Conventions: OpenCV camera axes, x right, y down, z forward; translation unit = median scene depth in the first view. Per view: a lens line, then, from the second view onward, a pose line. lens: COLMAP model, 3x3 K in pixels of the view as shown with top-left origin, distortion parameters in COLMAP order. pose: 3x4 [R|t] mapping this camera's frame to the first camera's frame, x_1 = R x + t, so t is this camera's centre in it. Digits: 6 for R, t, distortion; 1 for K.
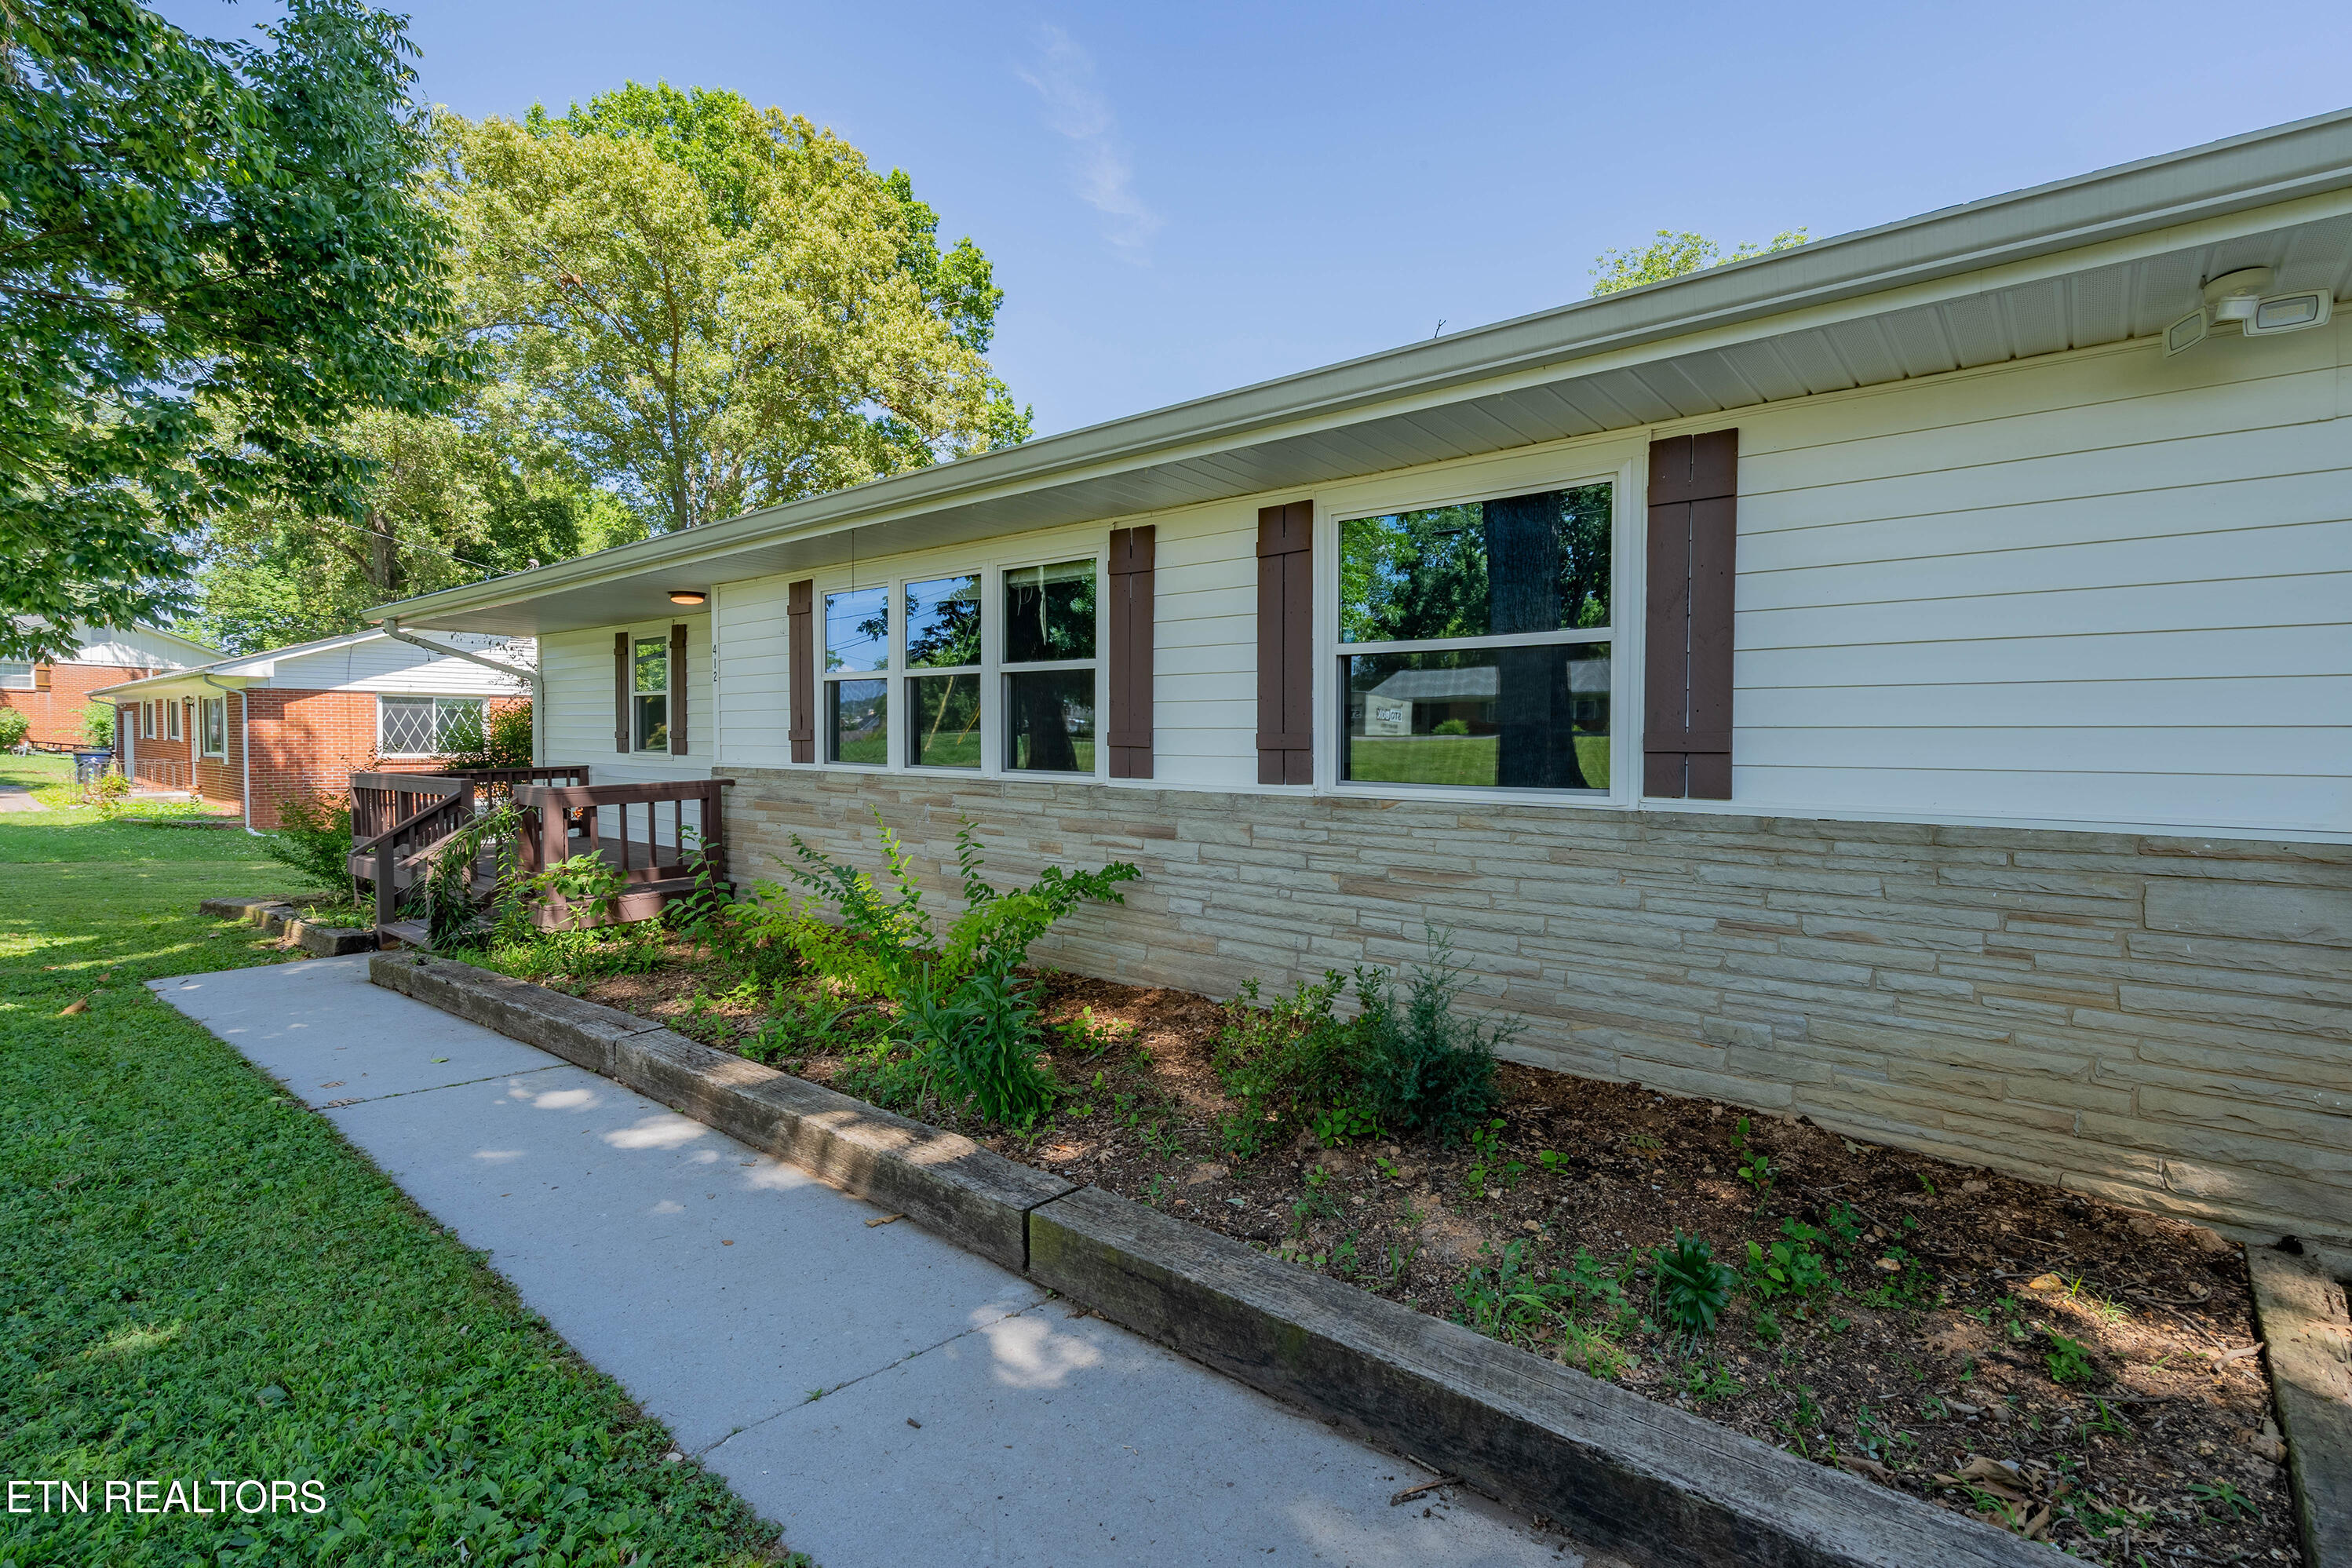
lens RADIAL K [[1099.5, 0, 1182.6], [0, 1099.5, 756.2], [0, 0, 1]] dist [0.000376, 0.000133]
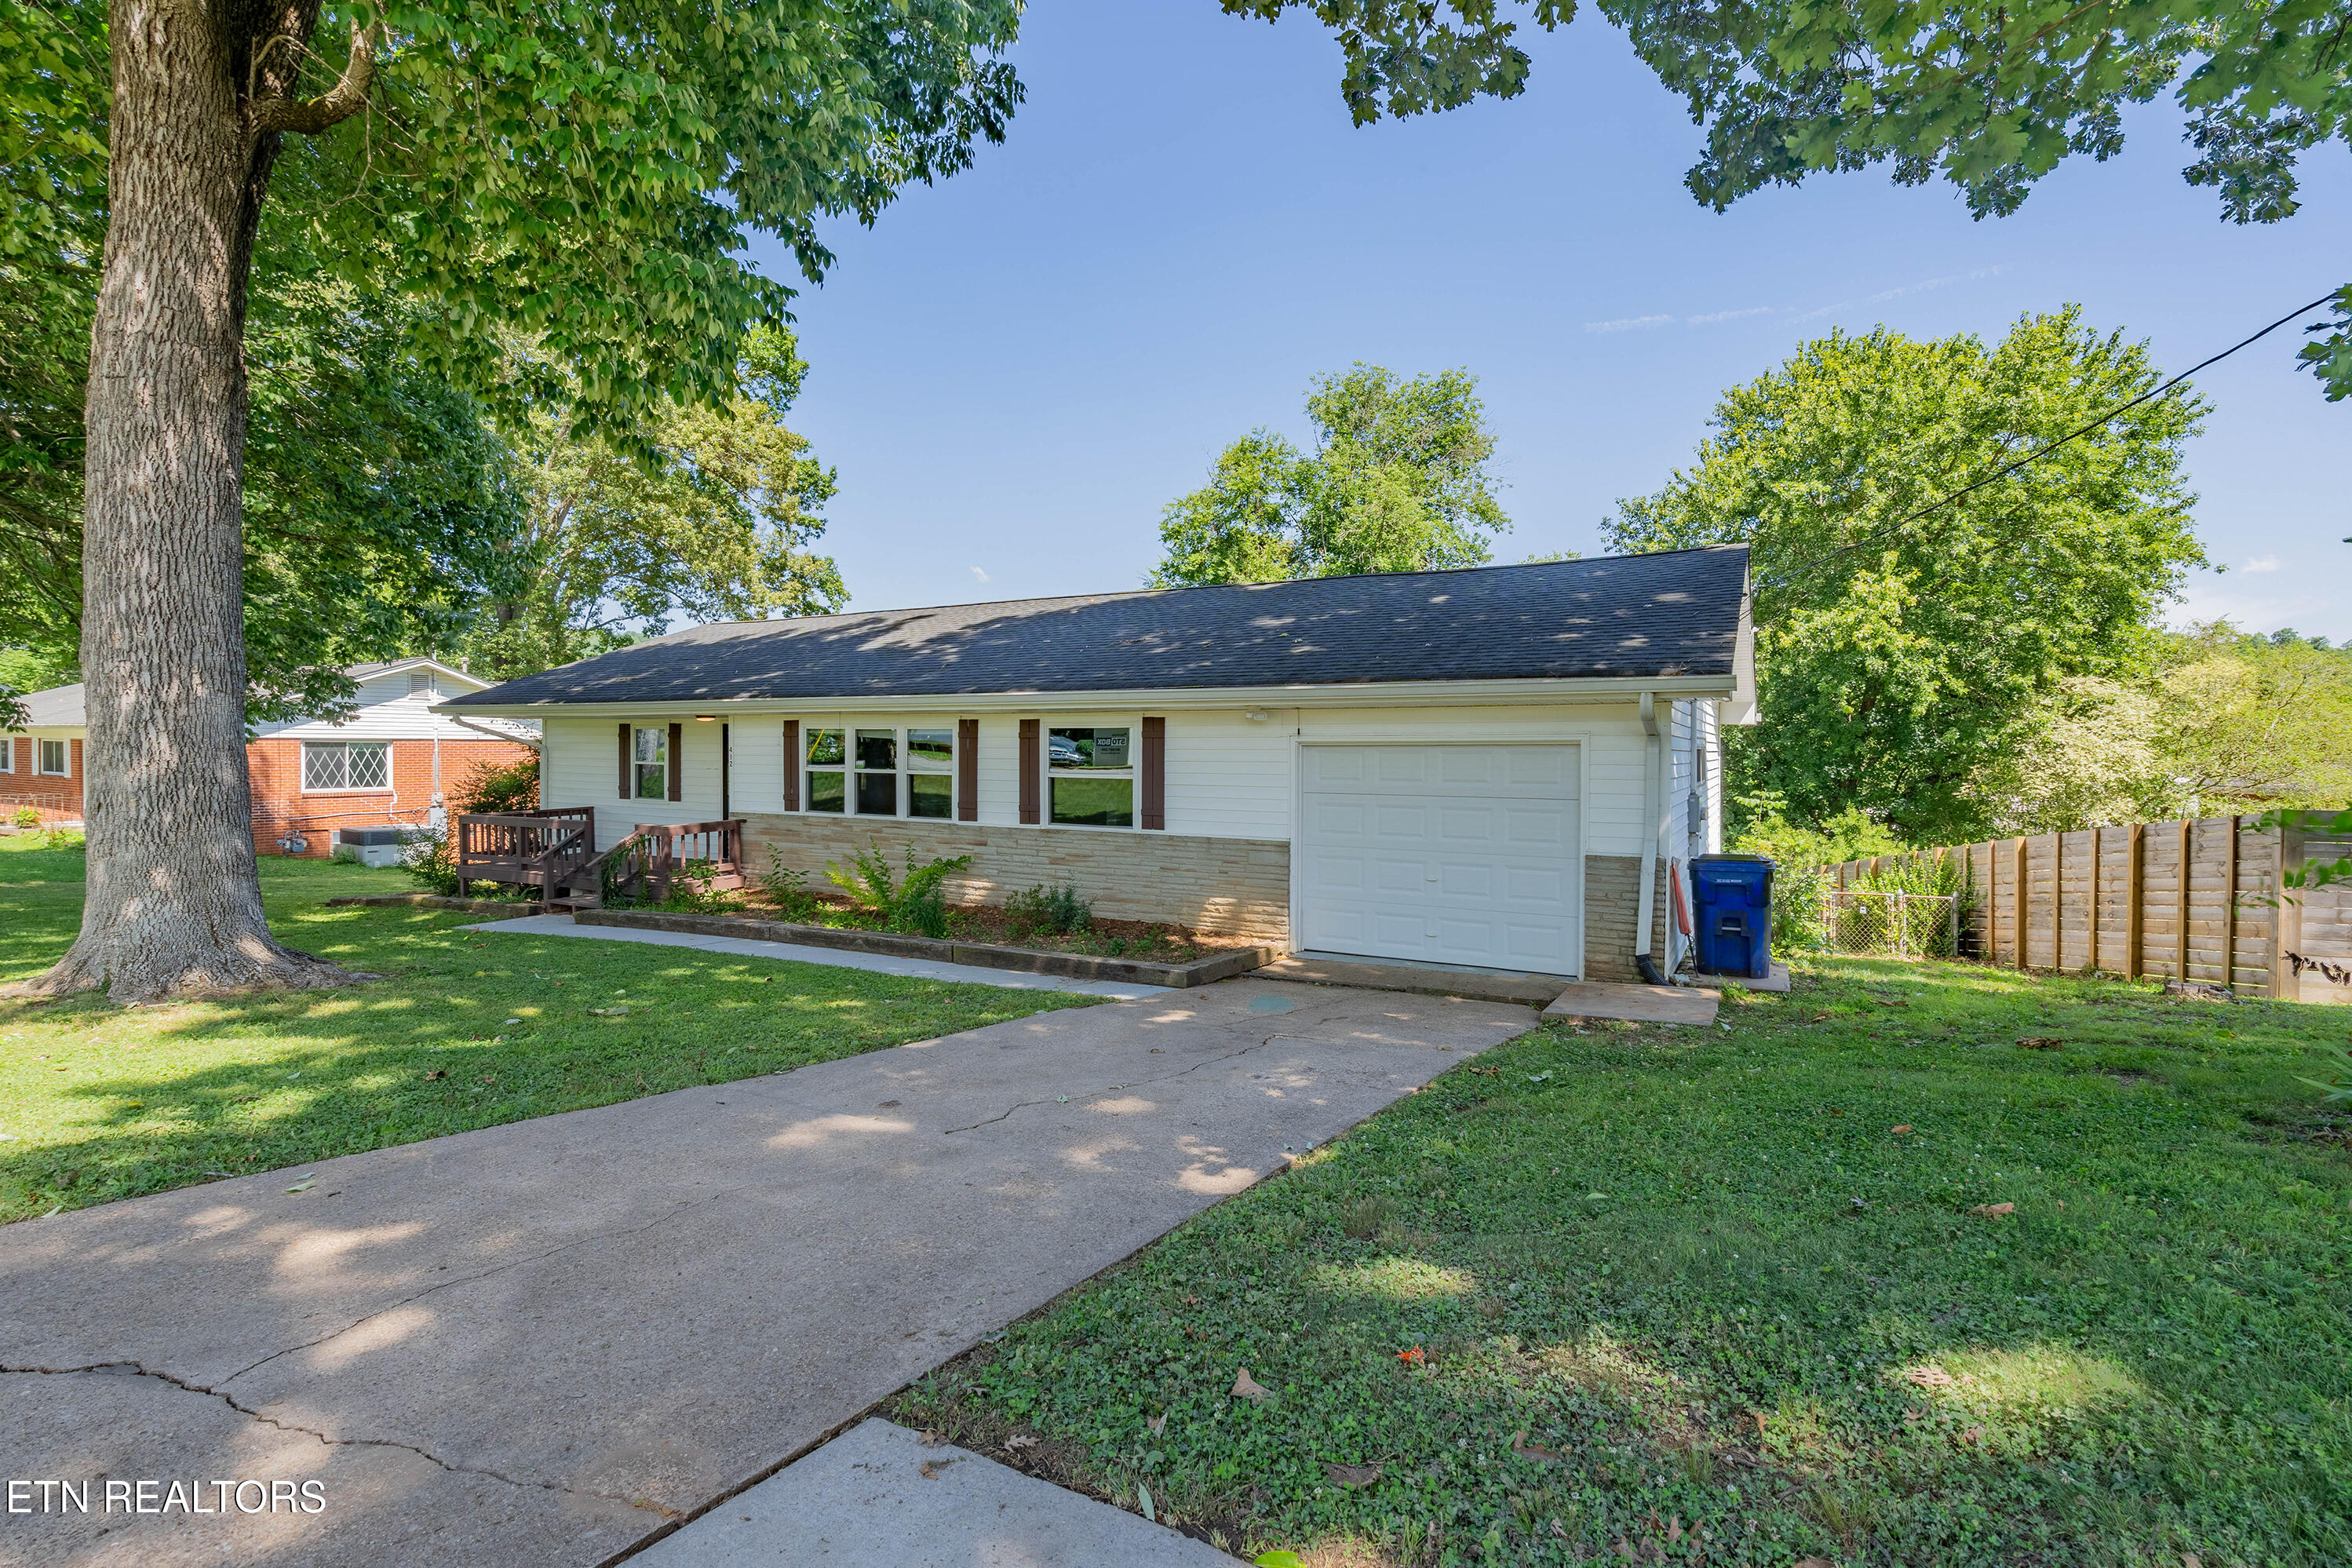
lens RADIAL K [[1099.5, 0, 1182.6], [0, 1099.5, 756.2], [0, 0, 1]] dist [0.000376, 0.000133]
pose [[0.981252, -0.001583, 0.192723, -0.045004], [0.003164, 0.999964, -0.007897, -0.093668], [-0.192704, 0.008359, 0.981221, -1.349219]]
